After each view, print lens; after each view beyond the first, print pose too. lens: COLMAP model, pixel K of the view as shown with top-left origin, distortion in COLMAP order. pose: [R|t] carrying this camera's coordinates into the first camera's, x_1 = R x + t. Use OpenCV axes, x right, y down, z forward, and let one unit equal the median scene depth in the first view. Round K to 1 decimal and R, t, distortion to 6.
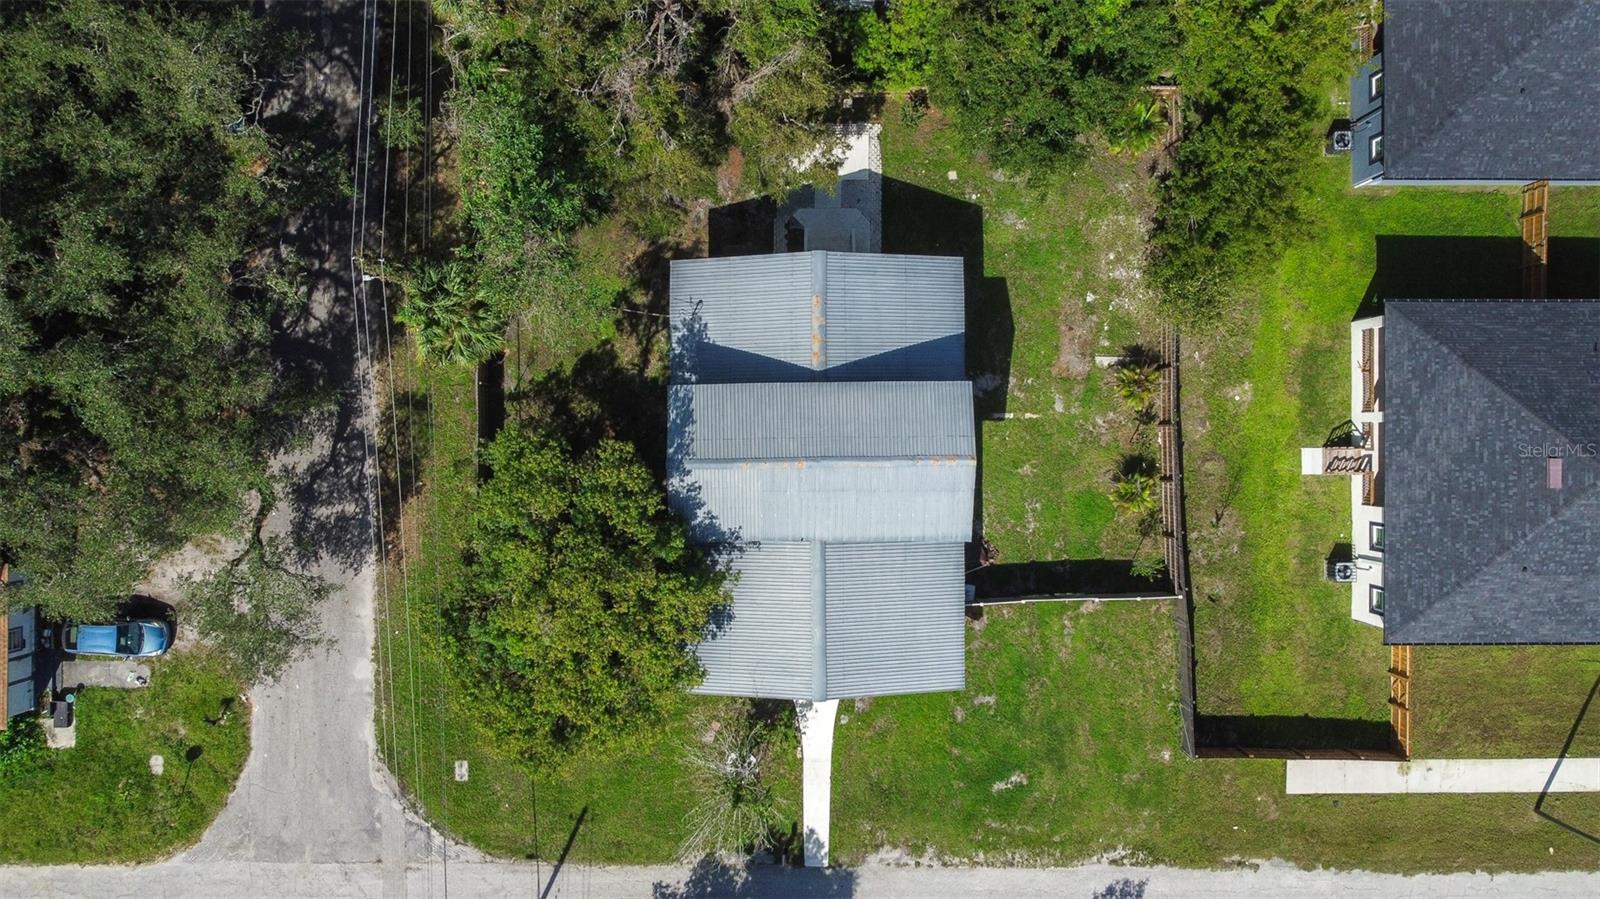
lens RADIAL K [[1217.0, 0, 793.9], [0, 1217.0, 444.2], [0, 0, 1]] dist [-0.005379, -0.002504]
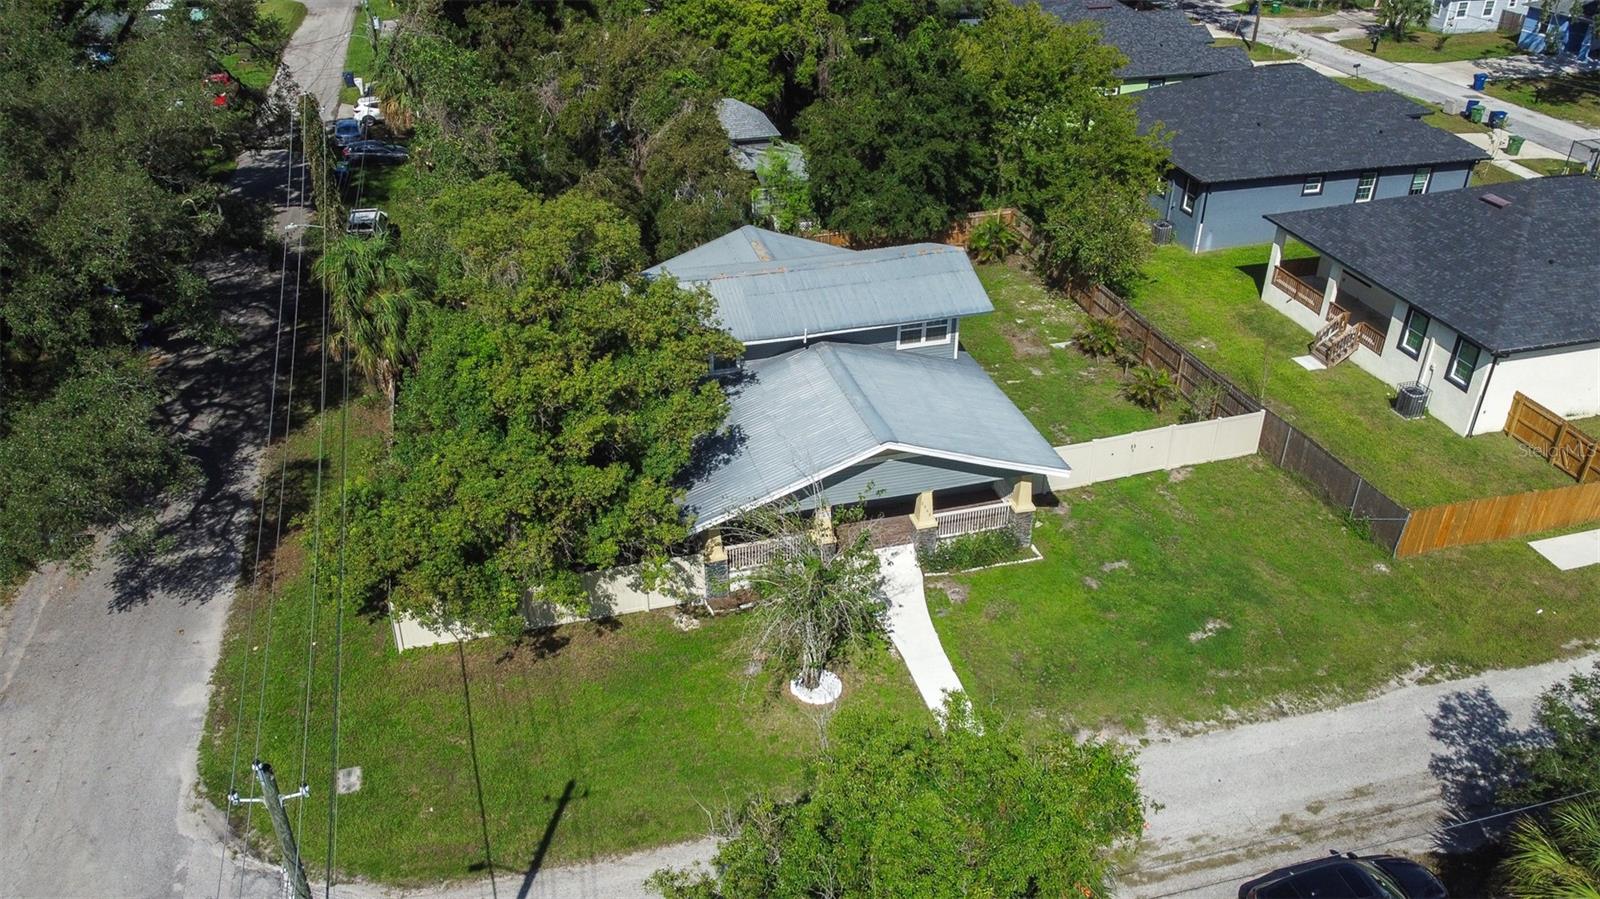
lens RADIAL K [[1217.0, 0, 793.9], [0, 1217.0, 444.2], [0, 0, 1]] dist [-0.005379, -0.002504]
pose [[0.965820, -0.136077, 0.220625, -0.175376], [0.259192, 0.495700, -0.828915, 0.721958], [0.003433, 0.857767, 0.514027, 0.568739]]
